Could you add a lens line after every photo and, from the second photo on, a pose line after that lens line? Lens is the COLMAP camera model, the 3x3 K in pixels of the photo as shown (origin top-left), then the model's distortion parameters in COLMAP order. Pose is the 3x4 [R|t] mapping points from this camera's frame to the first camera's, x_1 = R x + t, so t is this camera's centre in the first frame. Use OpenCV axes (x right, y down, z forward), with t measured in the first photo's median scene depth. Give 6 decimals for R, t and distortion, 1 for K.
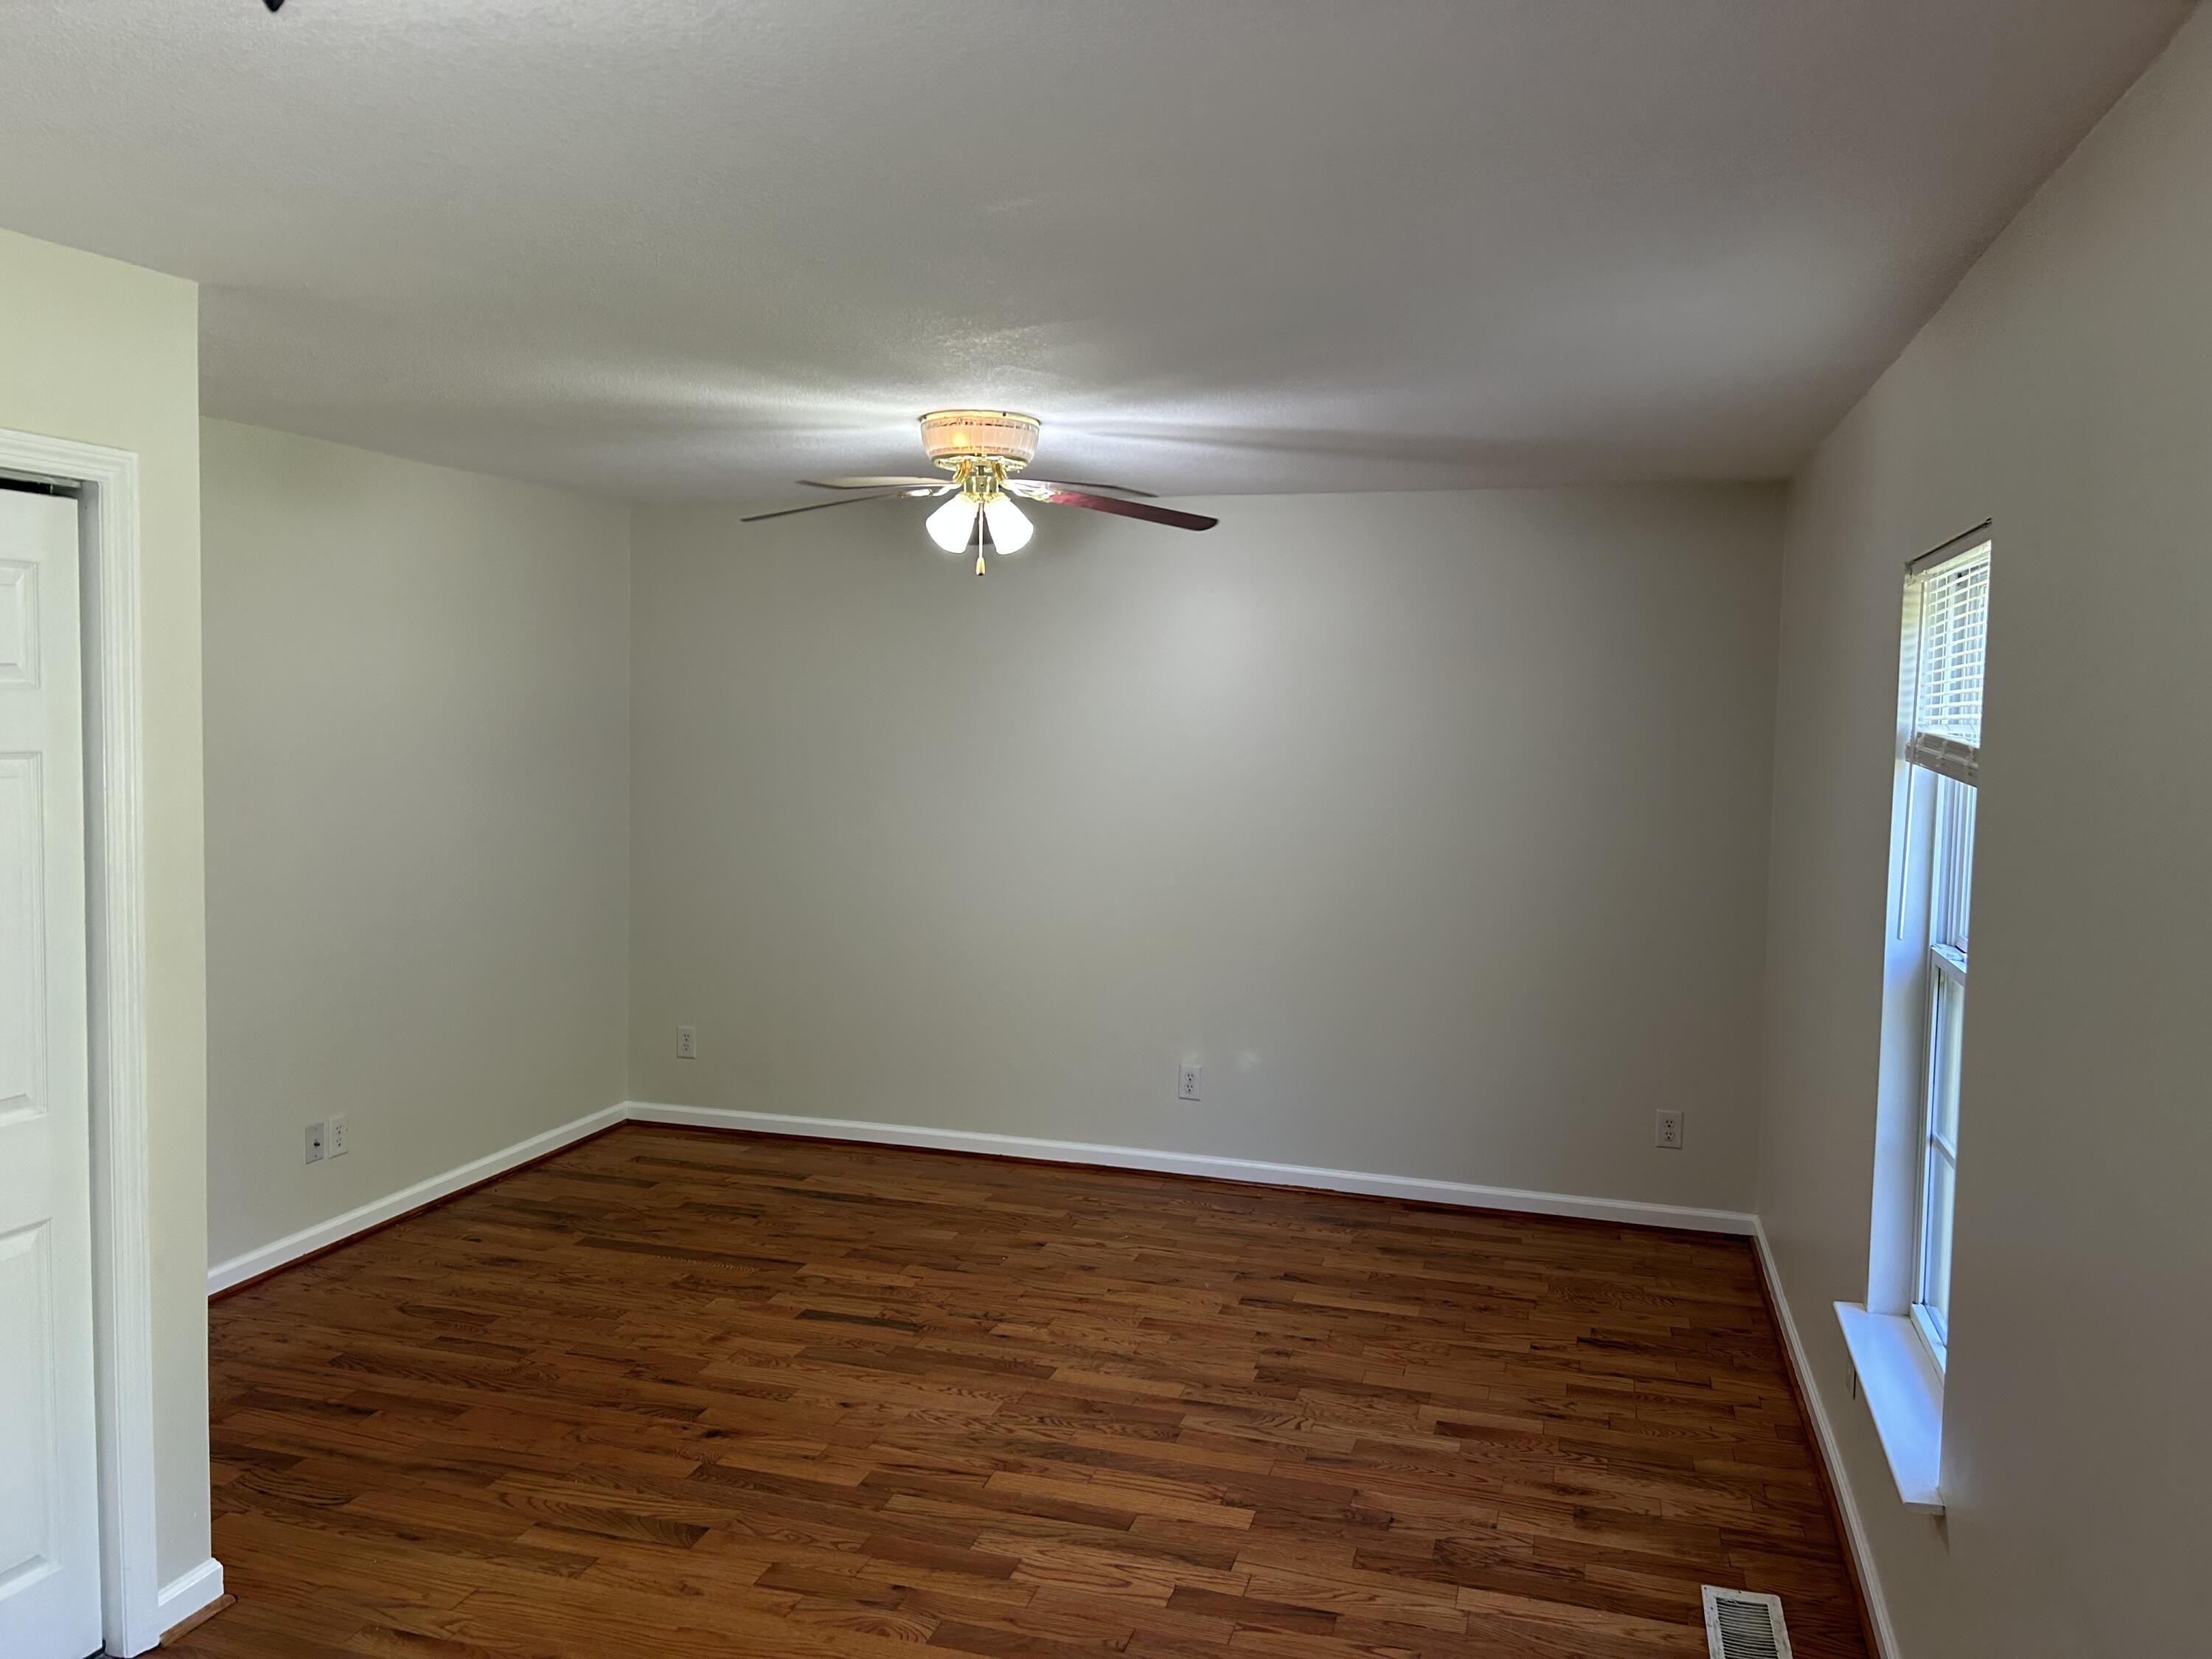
lens RADIAL K [[1670.7, 0, 1134.5], [0, 1670.7, 791.4], [0, 0, 1]] dist [0.024039, -0.027469]
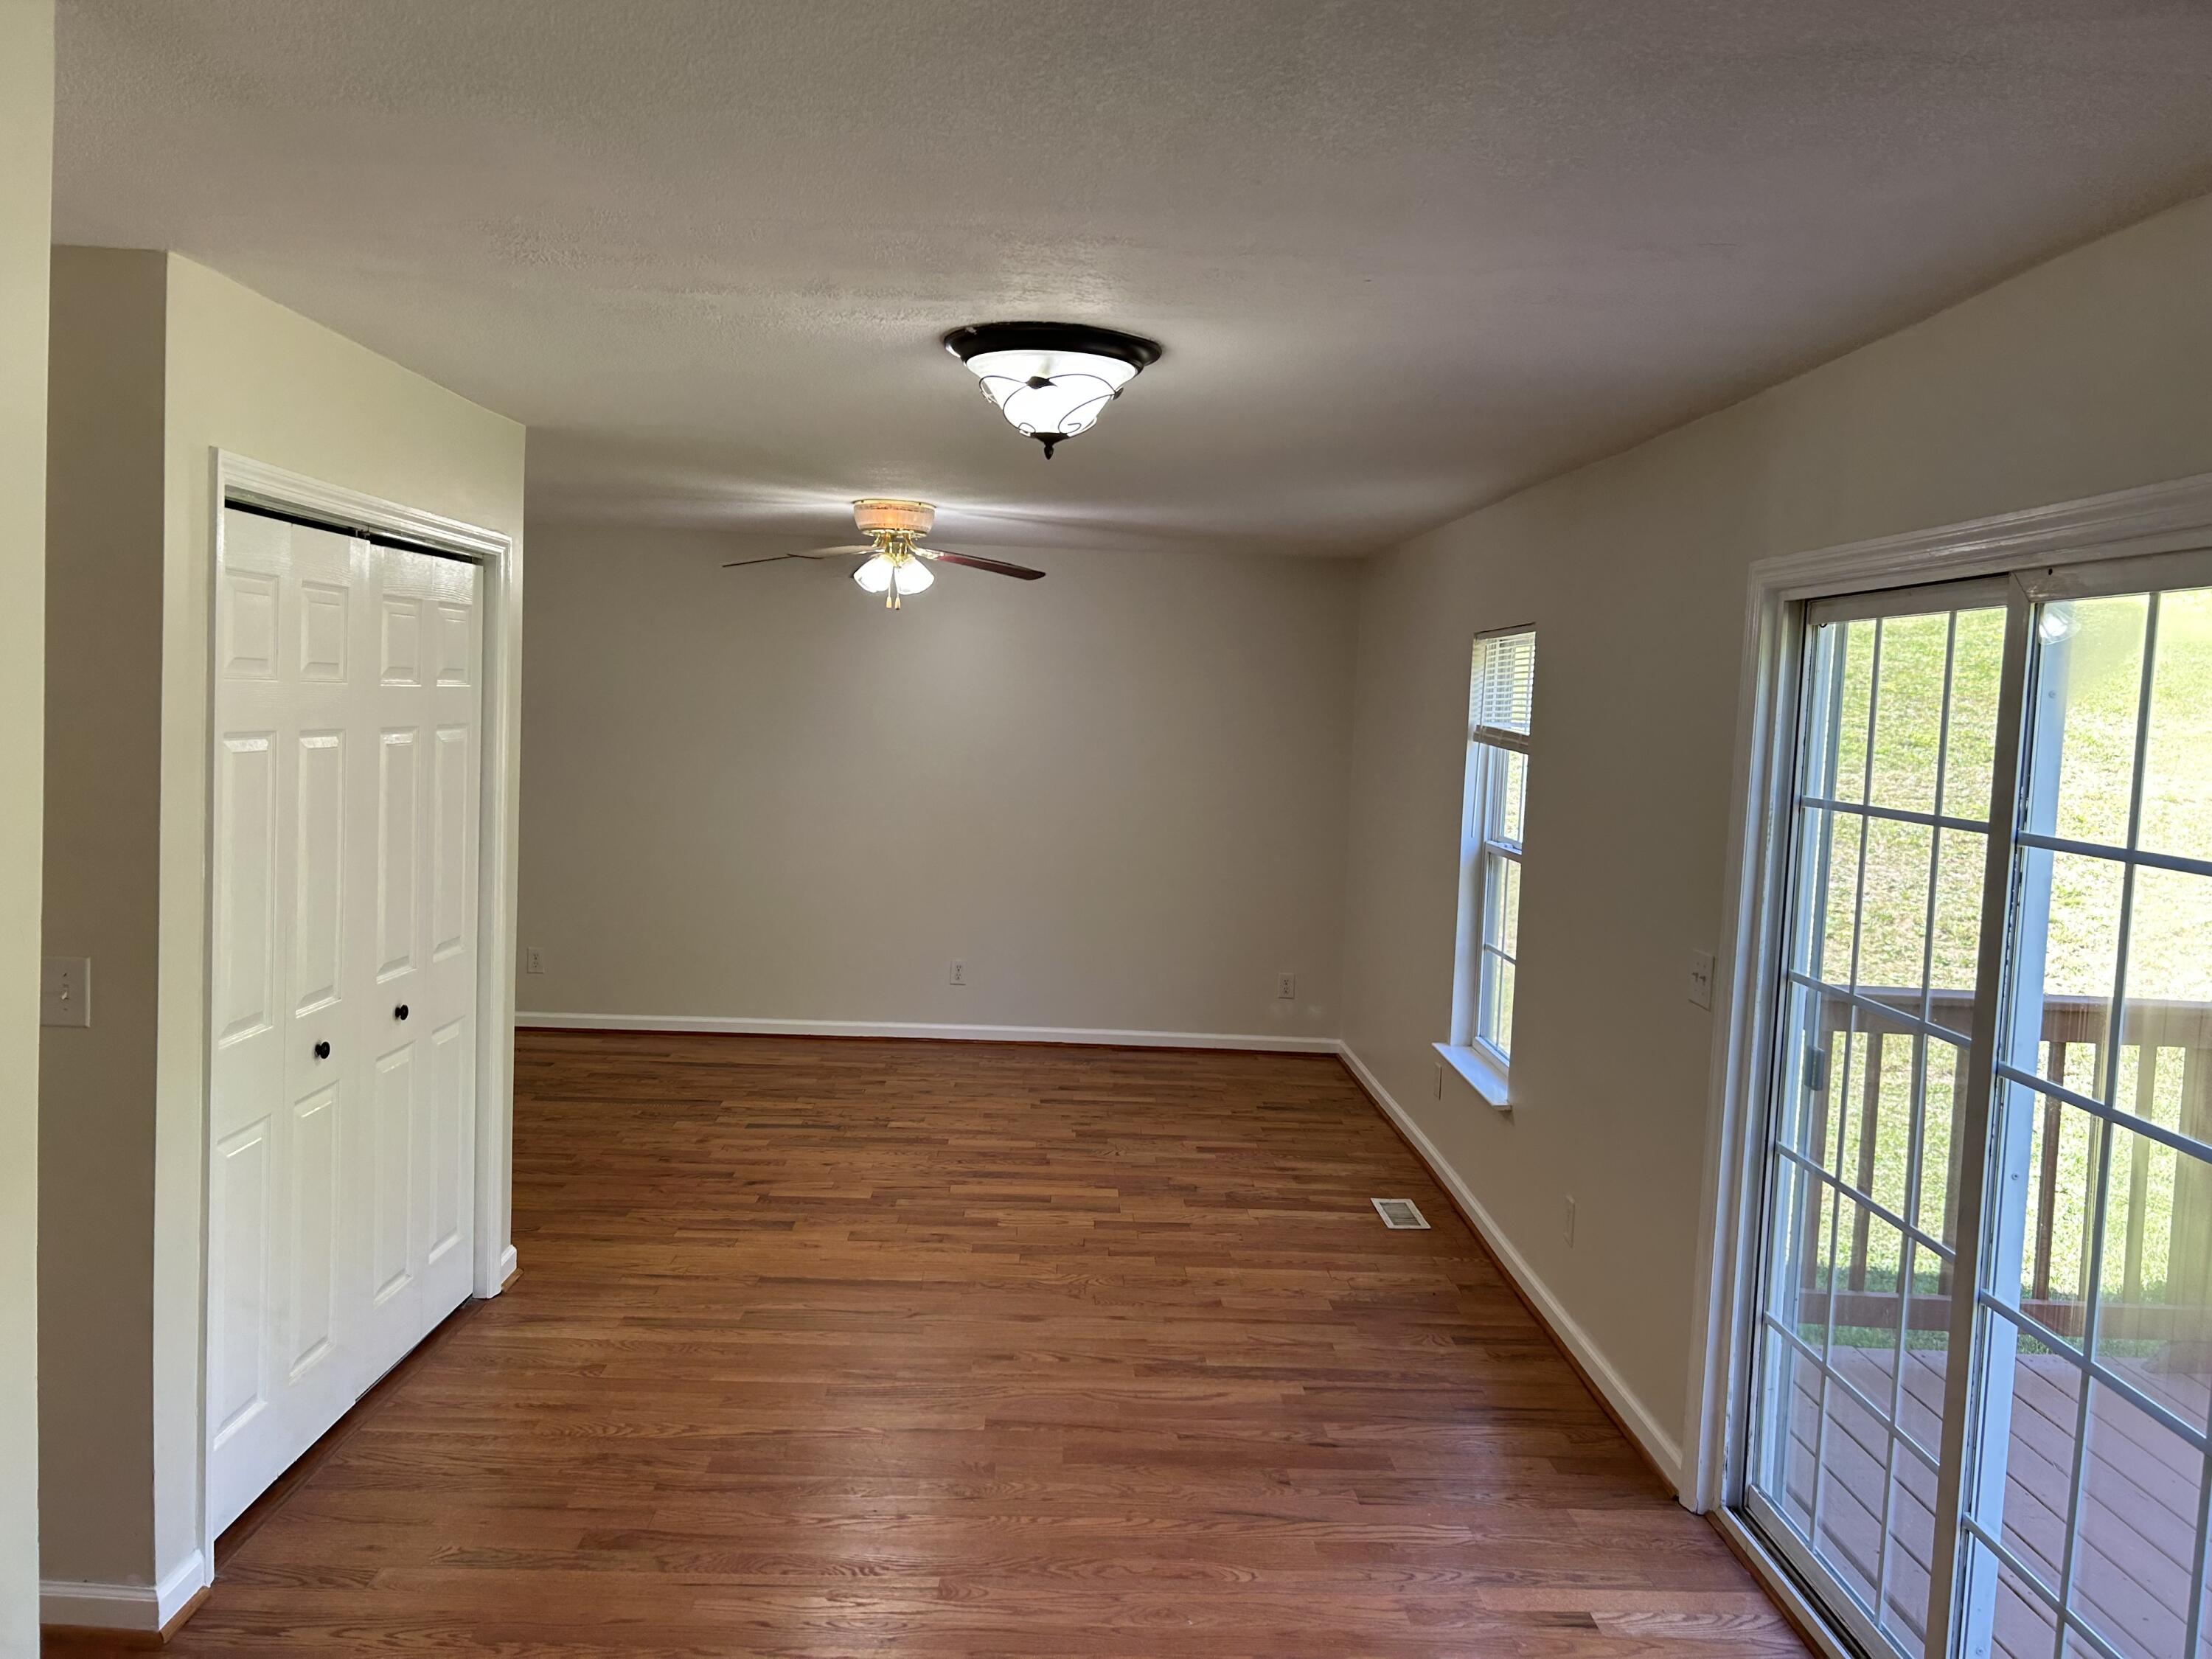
lens RADIAL K [[1670.7, 0, 1131.8], [0, 1670.7, 789.6], [0, 0, 1]] dist [0.024039, -0.027469]
pose [[0.948685, -0.000557, 0.316221, -0.422662], [-0.003400, 0.999923, 0.011963, 0.013006], [-0.316203, -0.012425, 0.948610, -0.550391]]
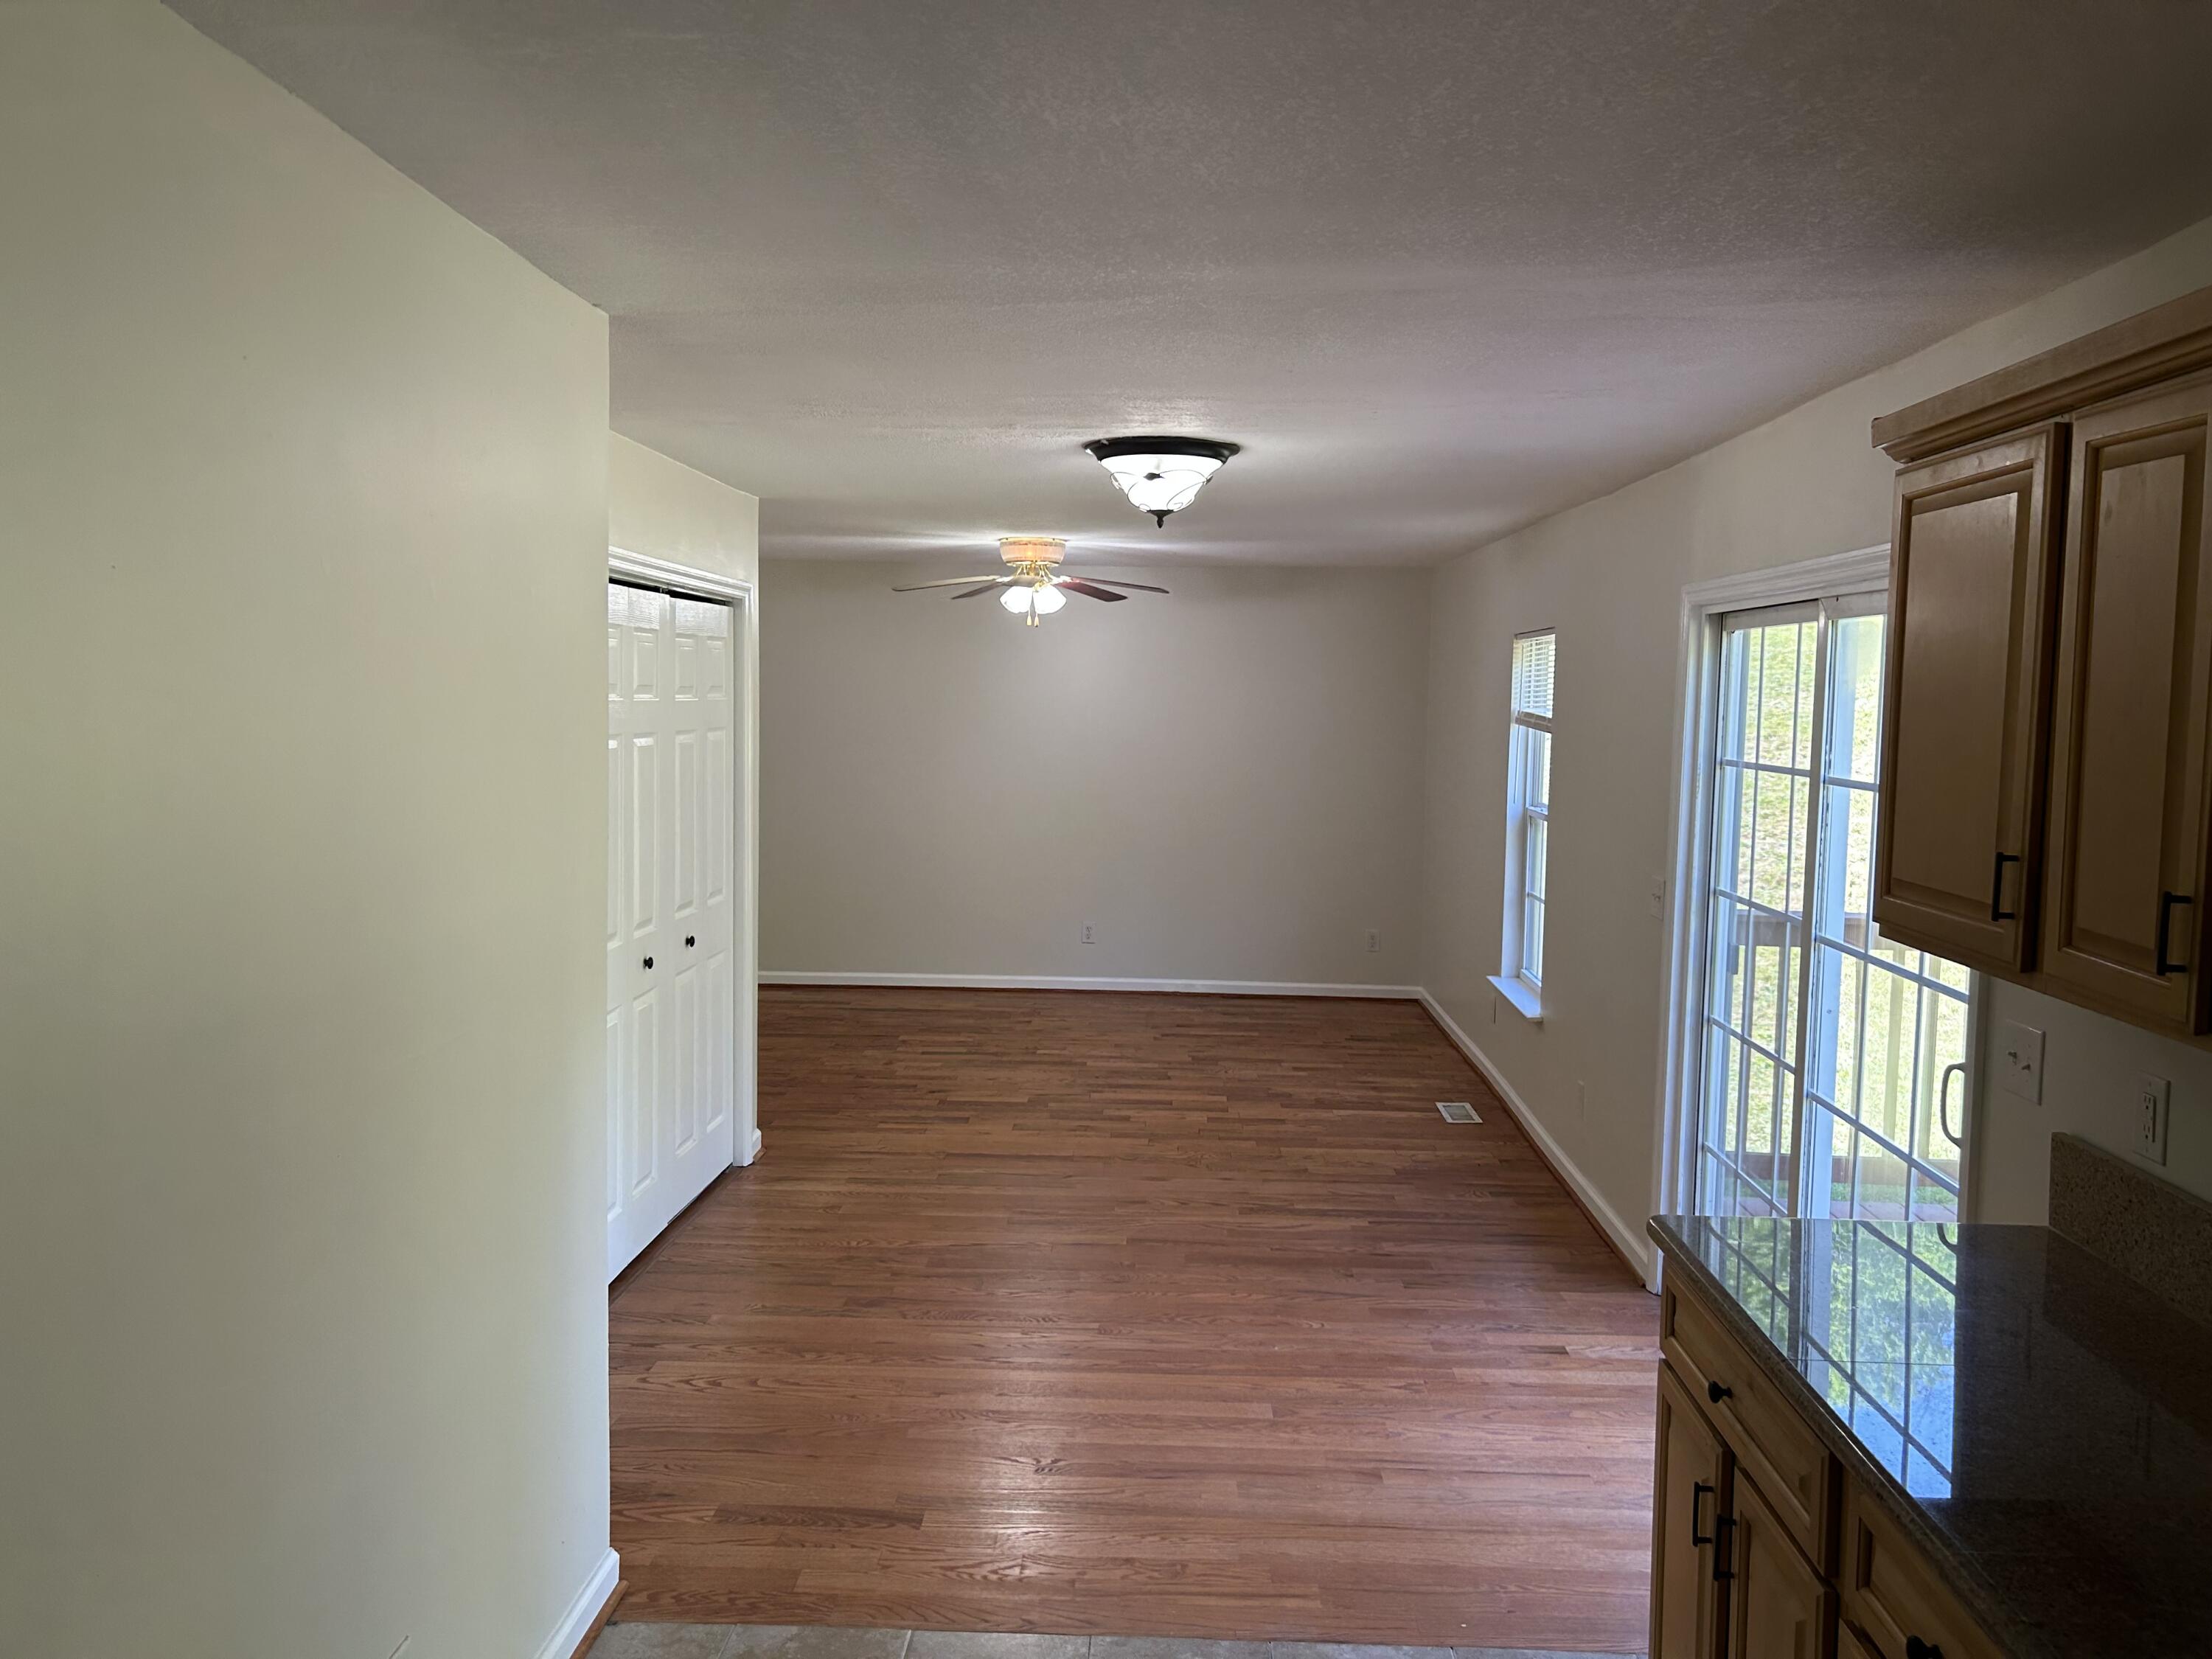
lens RADIAL K [[1670.7, 0, 1138.1], [0, 1670.7, 790.1], [0, 0, 1]] dist [0.024039, -0.027469]
pose [[0.966734, -0.020065, 0.254997, -0.522396], [0.016844, 0.999748, 0.014810, 0.024764], [-0.255230, -0.010022, 0.966829, -0.897958]]
